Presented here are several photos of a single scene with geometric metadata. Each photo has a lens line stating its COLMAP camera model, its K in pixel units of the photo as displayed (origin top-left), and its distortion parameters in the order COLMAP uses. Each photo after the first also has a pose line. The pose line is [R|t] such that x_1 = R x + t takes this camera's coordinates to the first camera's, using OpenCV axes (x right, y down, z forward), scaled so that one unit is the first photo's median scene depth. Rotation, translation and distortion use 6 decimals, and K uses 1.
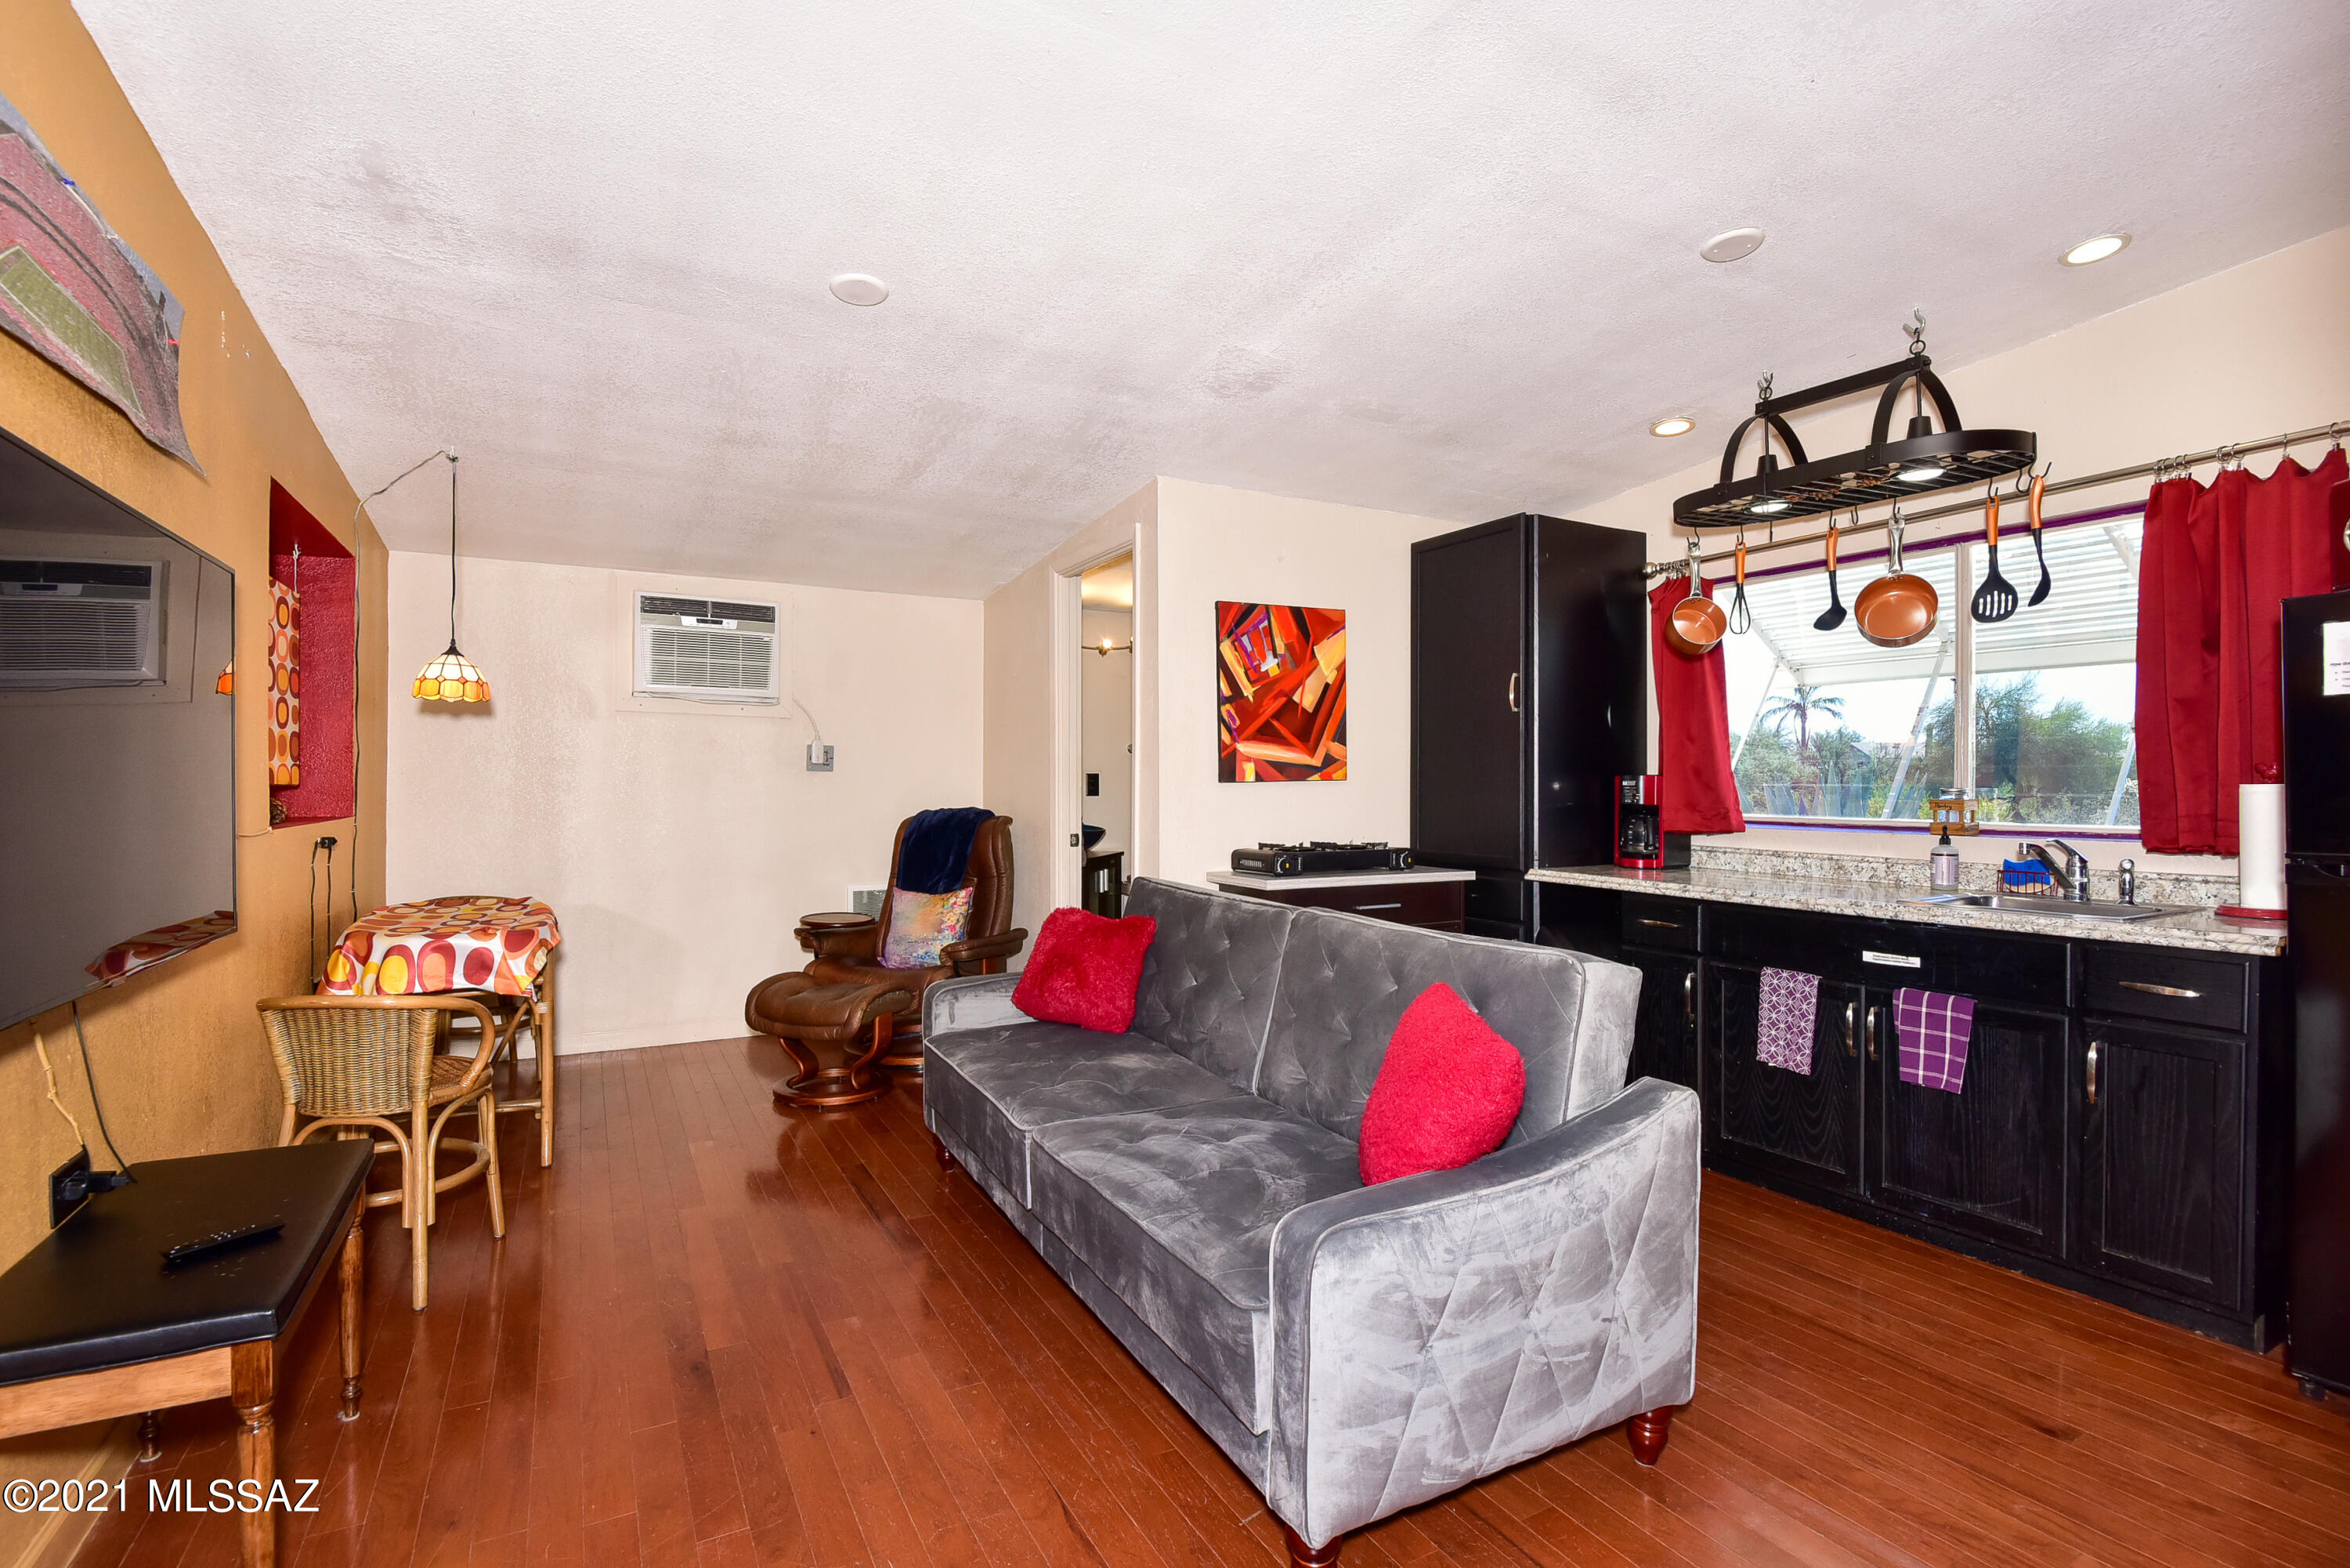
lens RADIAL K [[1088.4, 0, 1197.2], [0, 1088.4, 785.1], [0, 0, 1]] dist [-0.022268, -0.001165]
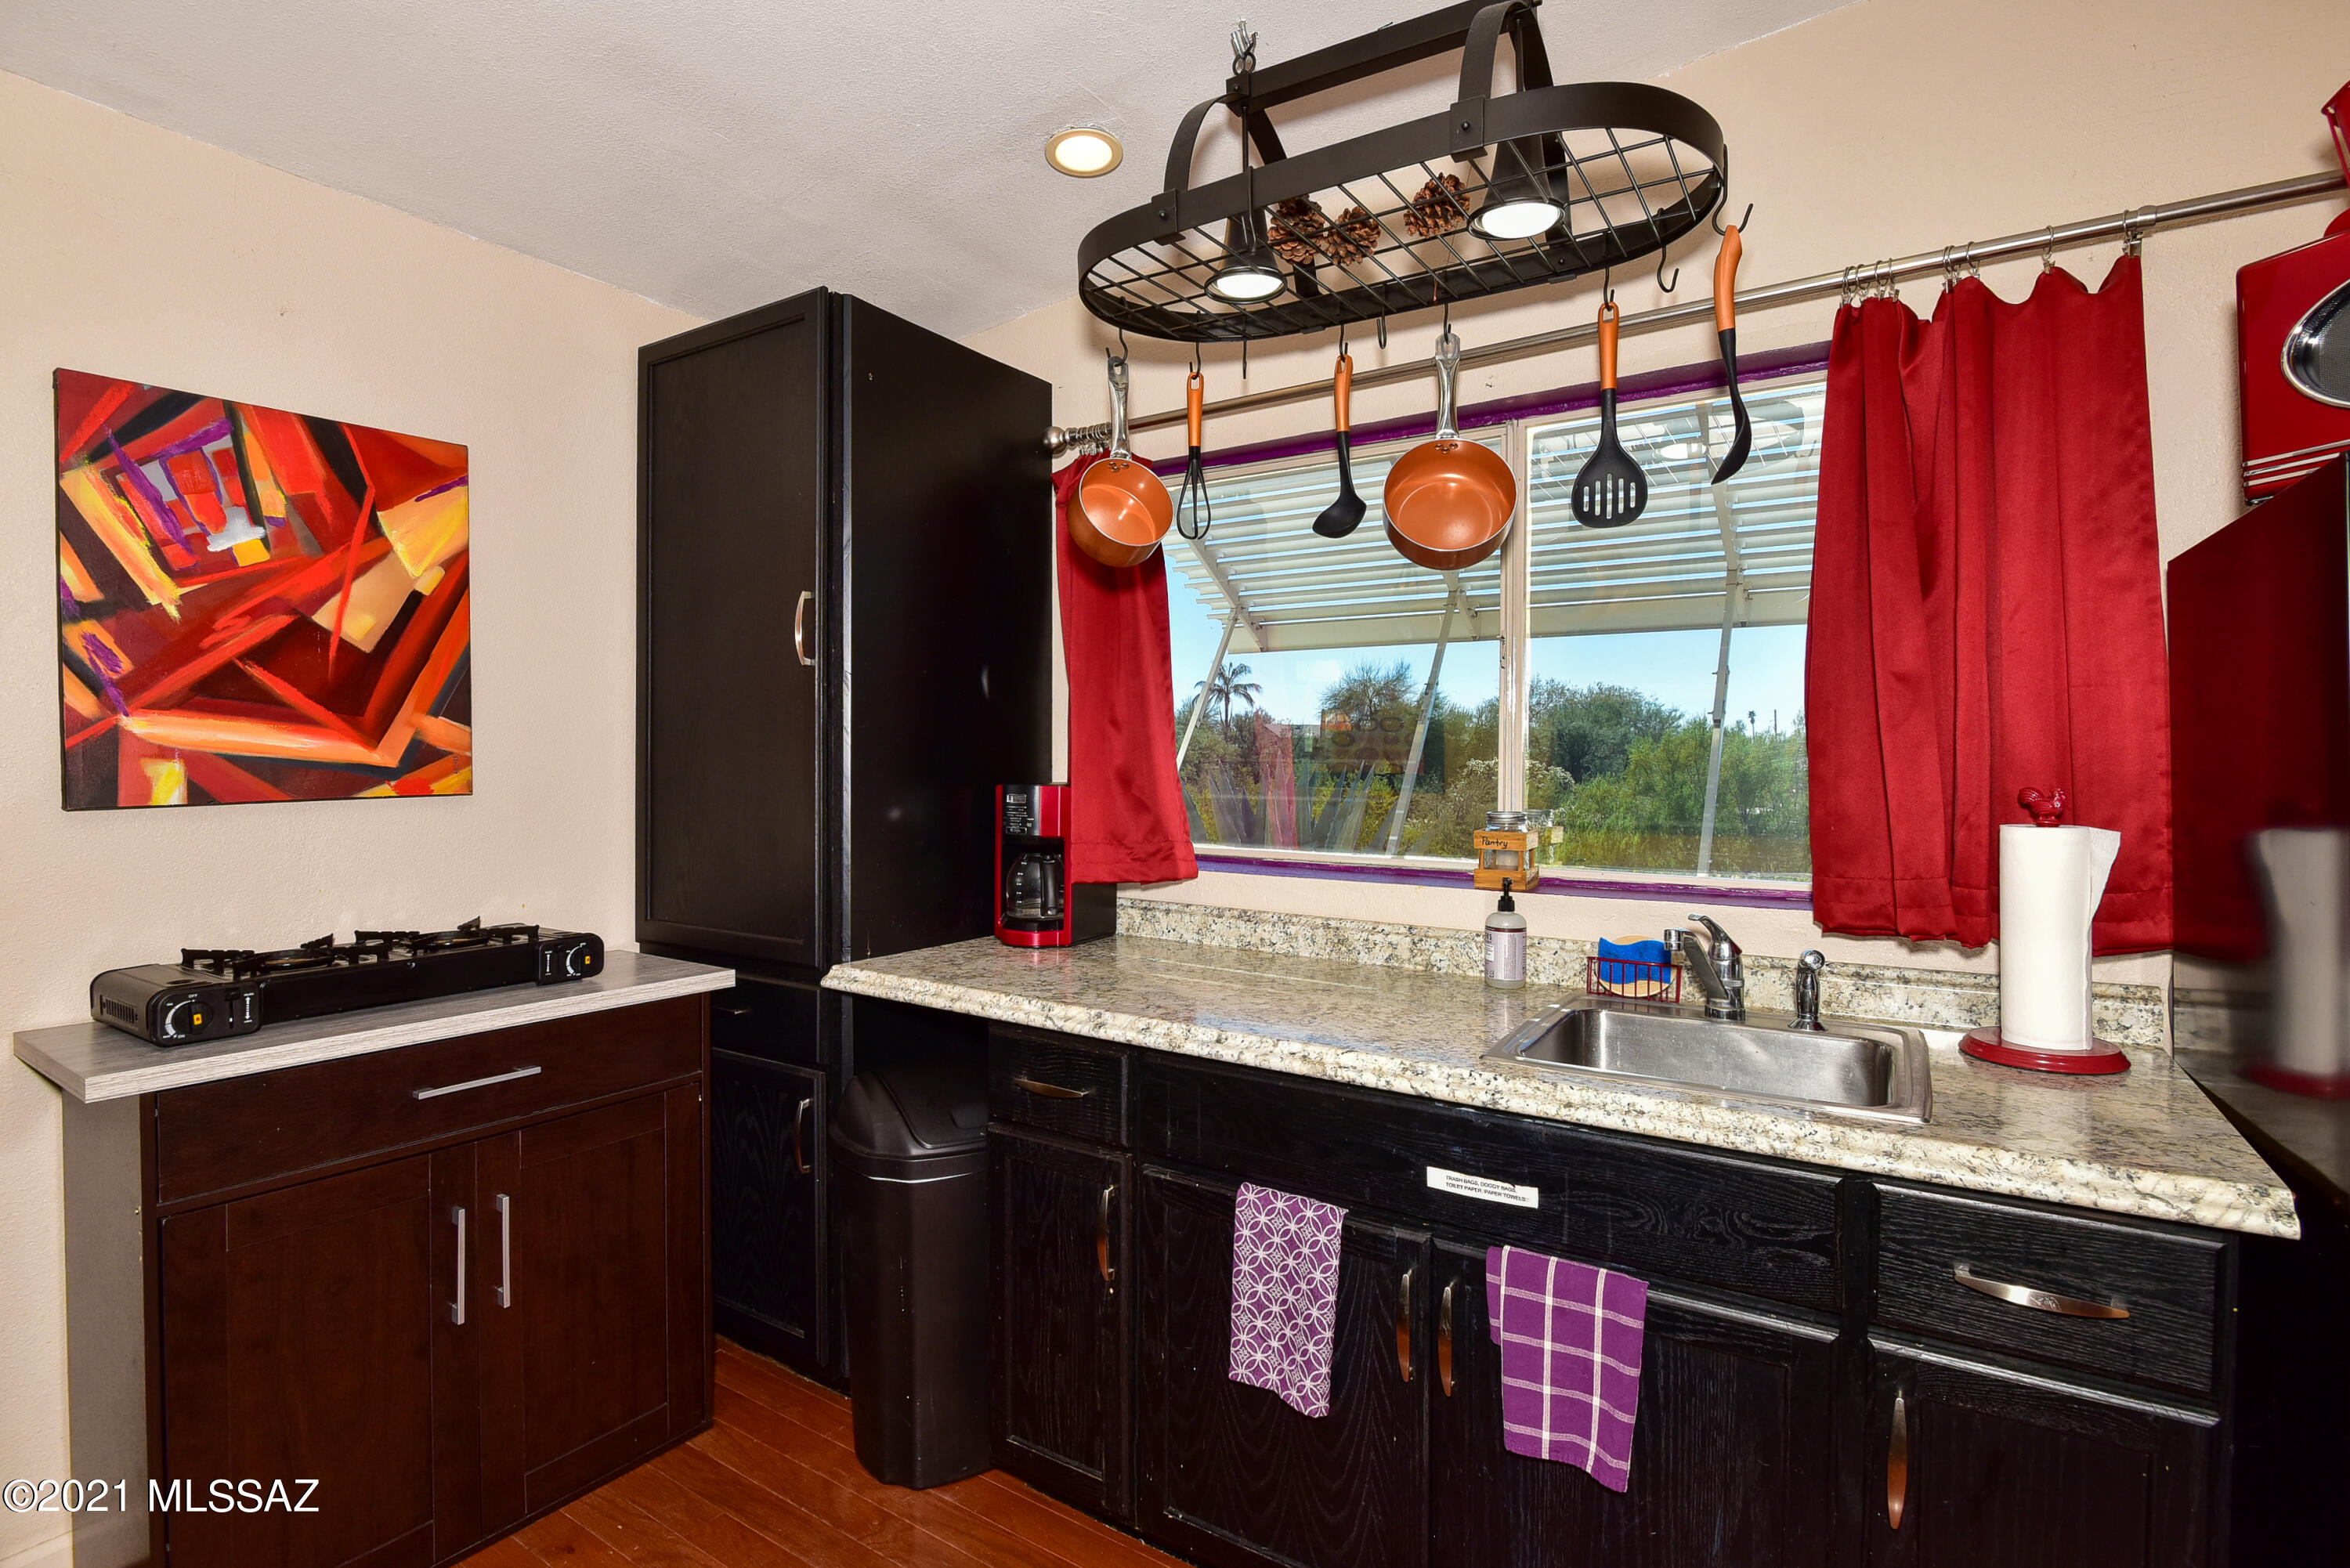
lens RADIAL K [[1088.4, 0, 1197.2], [0, 1088.4, 785.1], [0, 0, 1]] dist [-0.022268, -0.001165]
pose [[0.884949, -0.008155, 0.465616, 0.219010], [-0.002618, 0.999744, 0.022486, -0.022433], [-0.465681, -0.021118, 0.884701, 0.455050]]
